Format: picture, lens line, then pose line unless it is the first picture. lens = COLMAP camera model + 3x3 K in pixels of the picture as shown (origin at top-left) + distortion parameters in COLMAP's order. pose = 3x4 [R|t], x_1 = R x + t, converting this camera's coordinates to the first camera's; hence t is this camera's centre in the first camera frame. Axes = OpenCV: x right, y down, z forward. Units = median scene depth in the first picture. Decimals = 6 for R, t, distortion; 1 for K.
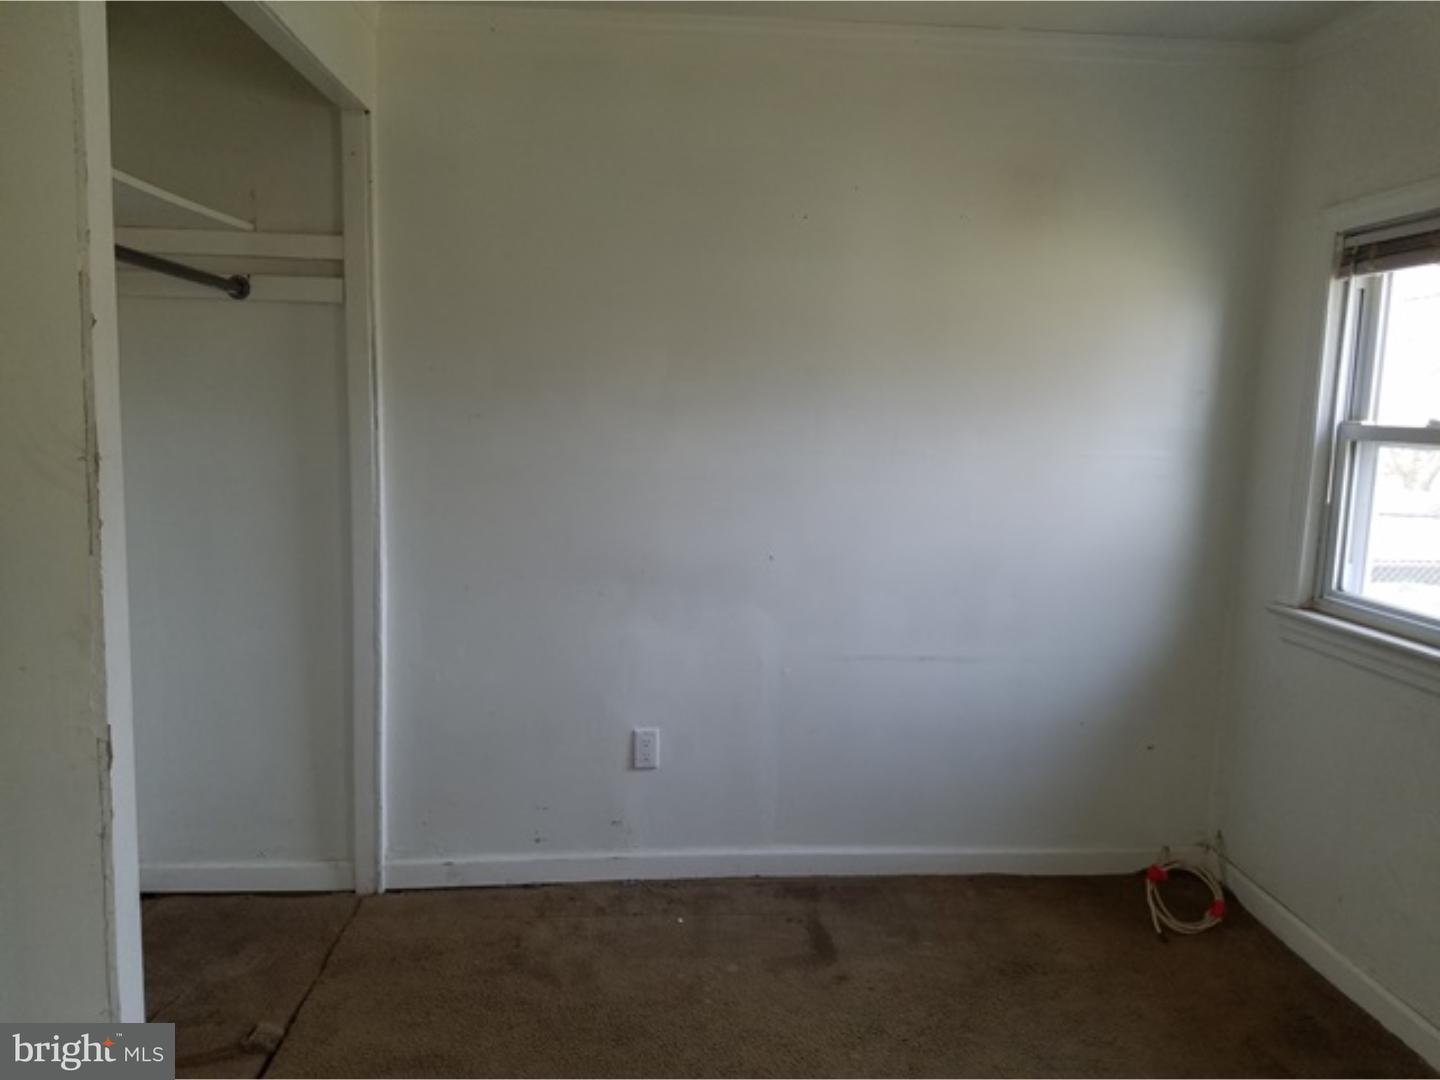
lens RADIAL K [[1096.3, 0, 718.6], [0, 1096.3, 559.9], [0, 0, 1]] dist [-0.010836, -0.011487]
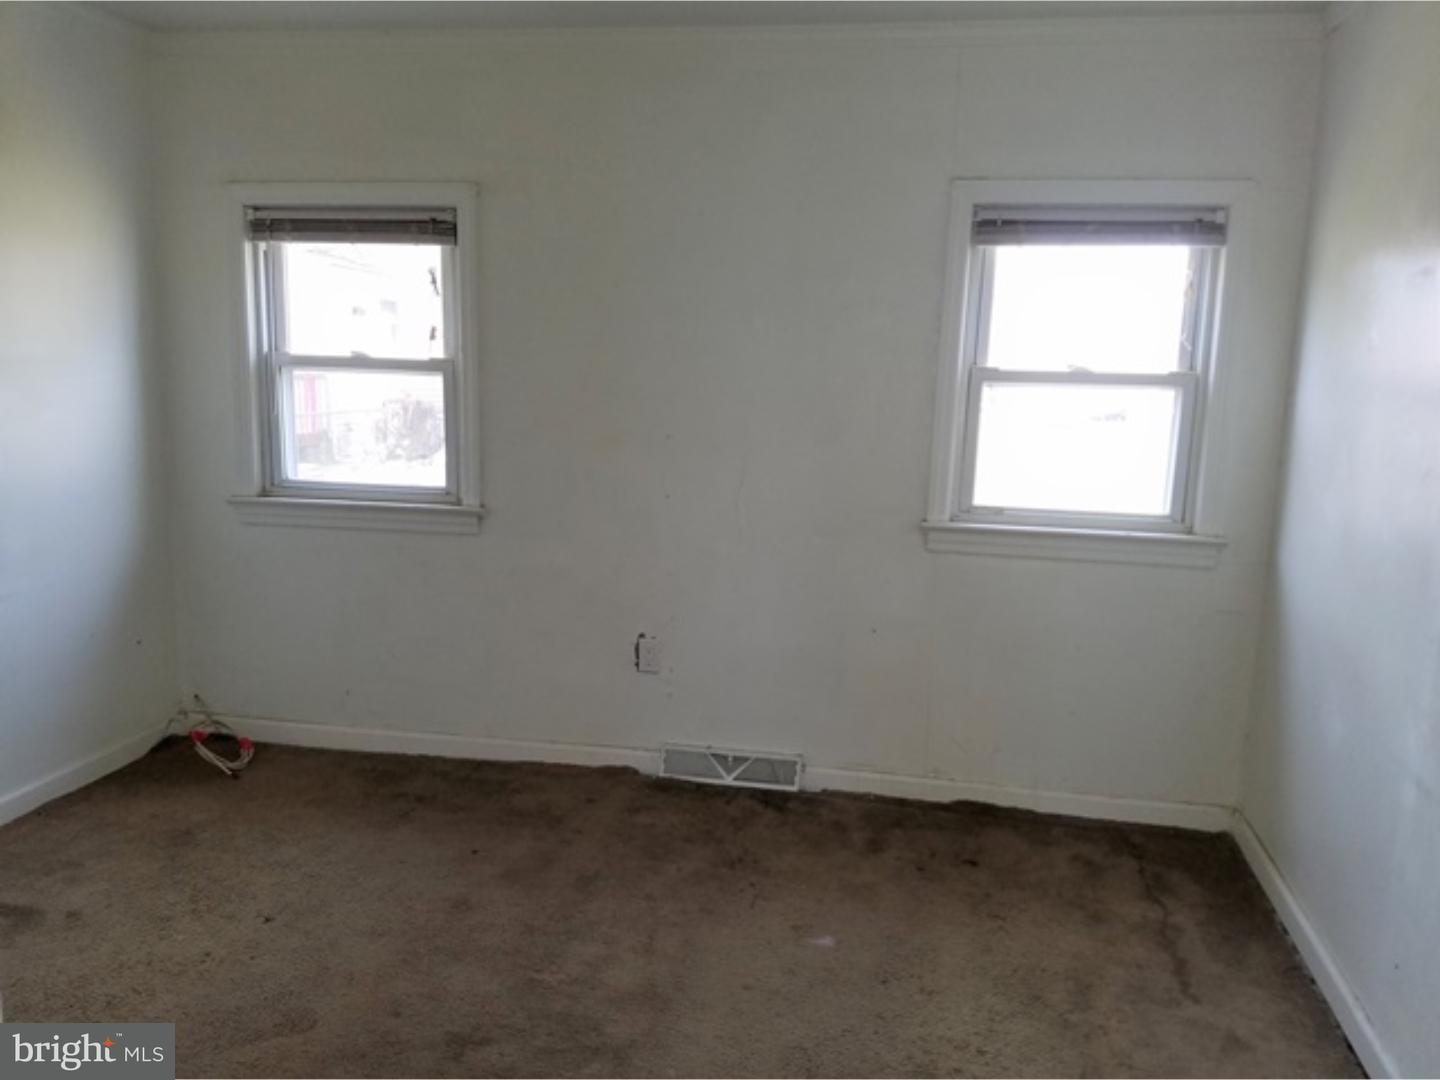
lens RADIAL K [[1096.3, 0, 718.6], [0, 1096.3, 559.9], [0, 0, 1]] dist [-0.010836, -0.011487]
pose [[0.257733, -0.185032, 0.948334, -0.593905], [0.114413, 0.980431, 0.160200, -0.028828], [-0.959418, 0.067213, 0.273860, 0.127148]]
